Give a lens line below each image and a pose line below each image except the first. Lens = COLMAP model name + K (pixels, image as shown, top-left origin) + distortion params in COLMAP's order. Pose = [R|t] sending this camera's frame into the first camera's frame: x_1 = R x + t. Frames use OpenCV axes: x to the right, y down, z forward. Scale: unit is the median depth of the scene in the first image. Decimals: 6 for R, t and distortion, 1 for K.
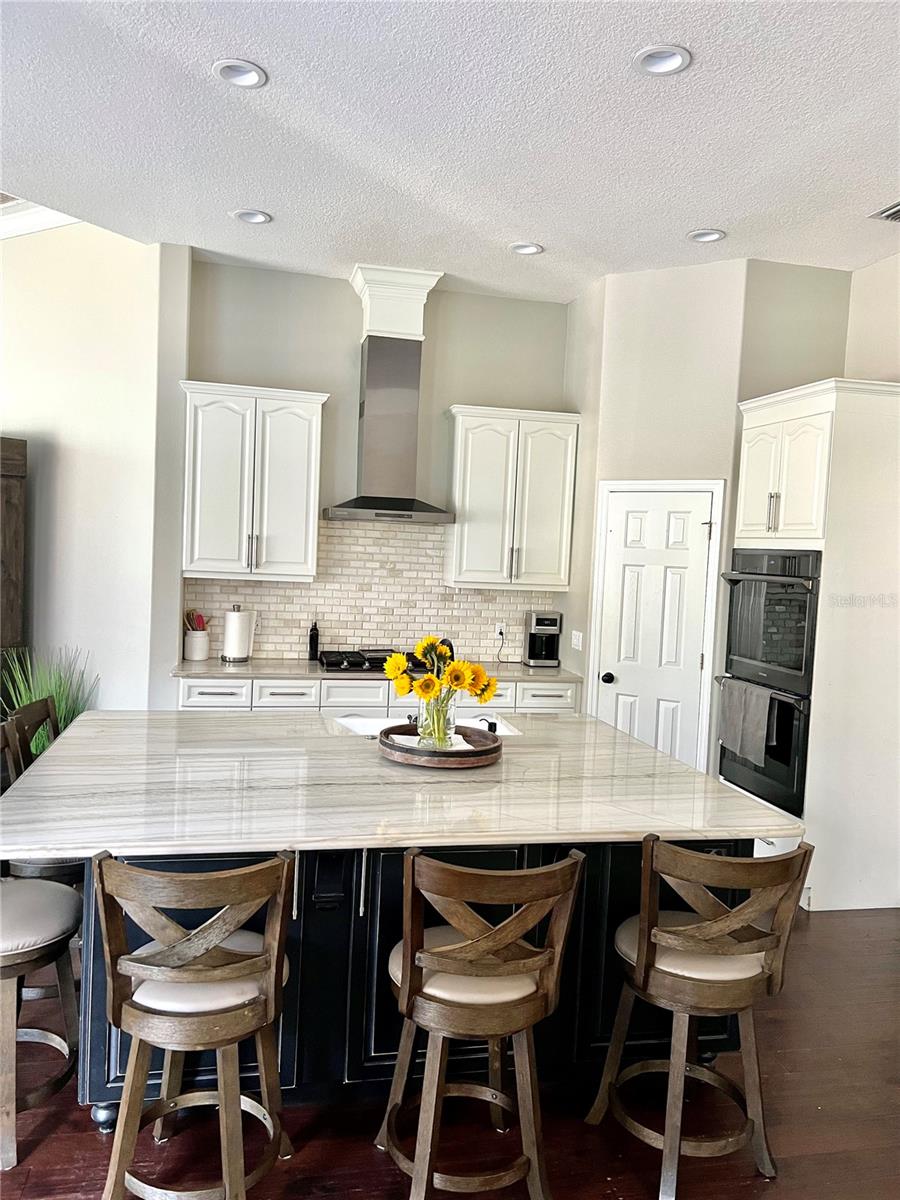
lens RADIAL K [[892.4, 0, 450.0], [0, 892.4, 600.0], [0, 0, 1]] dist [0.039837, -0.046719]
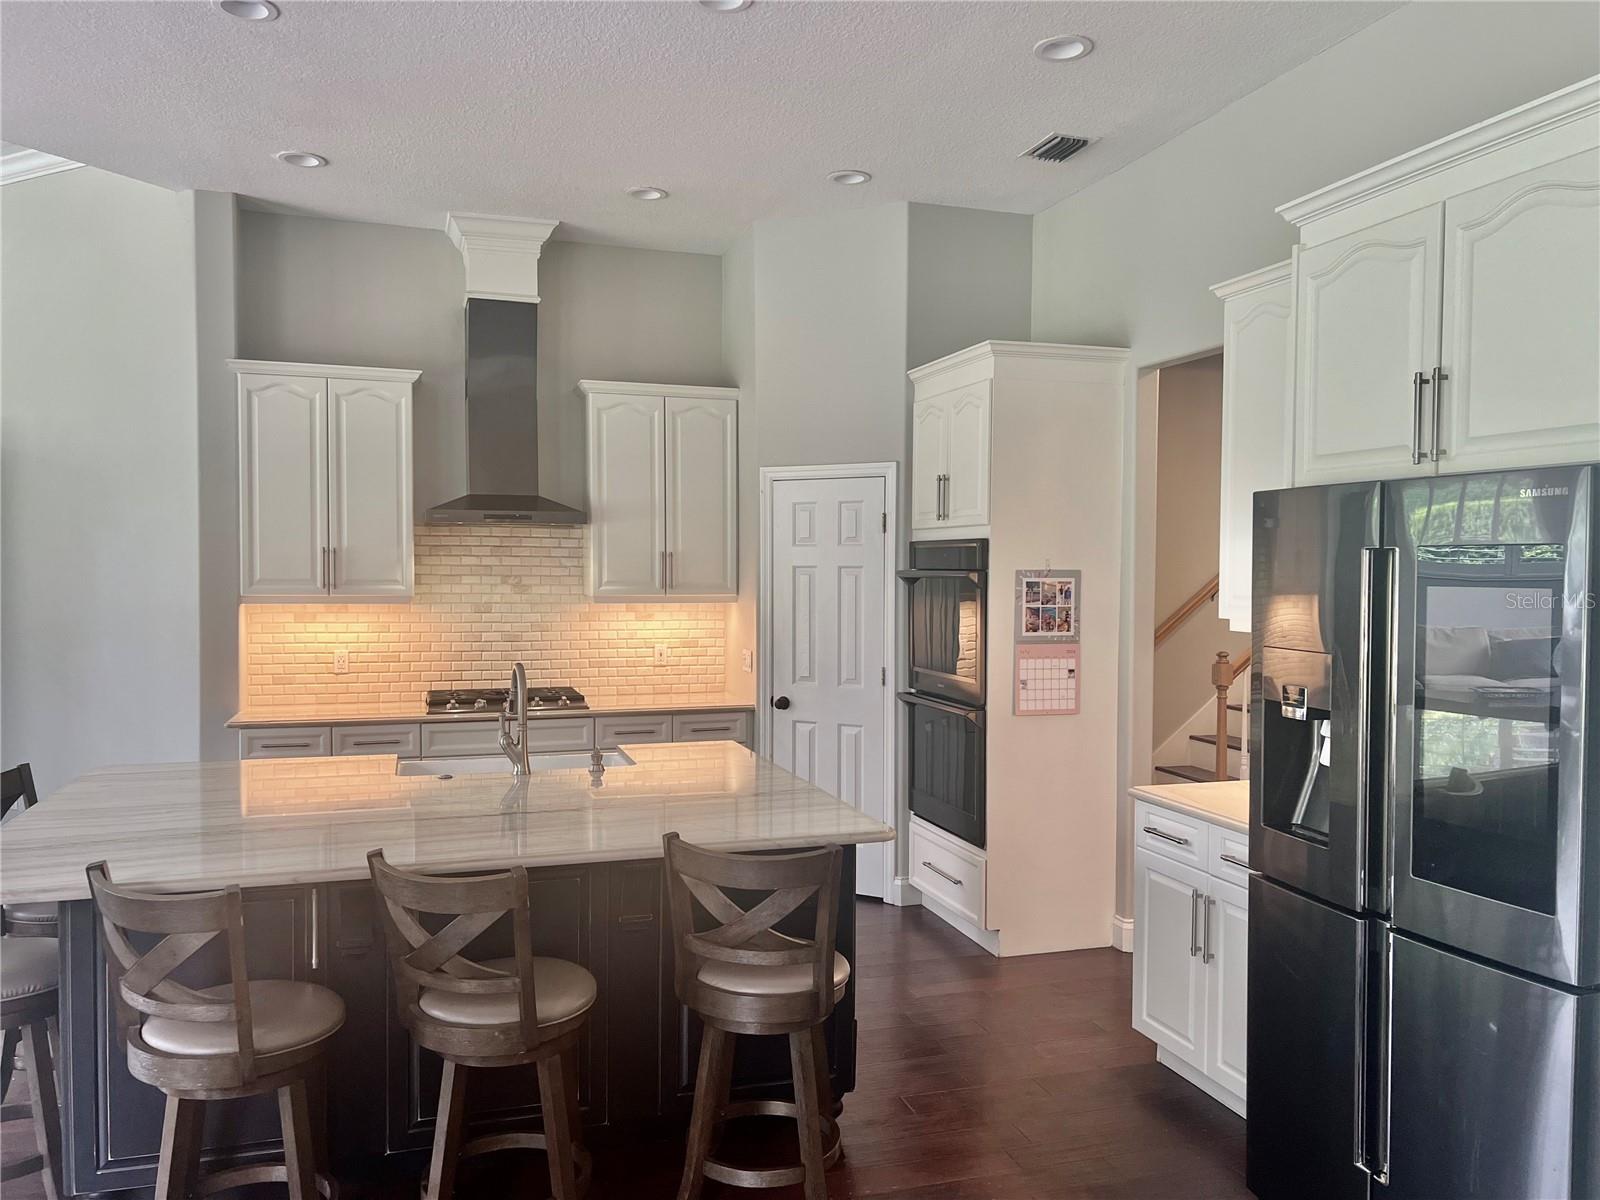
lens RADIAL K [[1198.3, 0, 799.6], [0, 1198.3, 610.9], [0, 0, 1]] dist [0.050624, -0.044912]
pose [[0.995374, -0.044007, 0.085409, 0.105460], [0.045588, 0.998821, -0.016653, 0.021394], [-0.084575, 0.020469, 0.996207, -0.116665]]
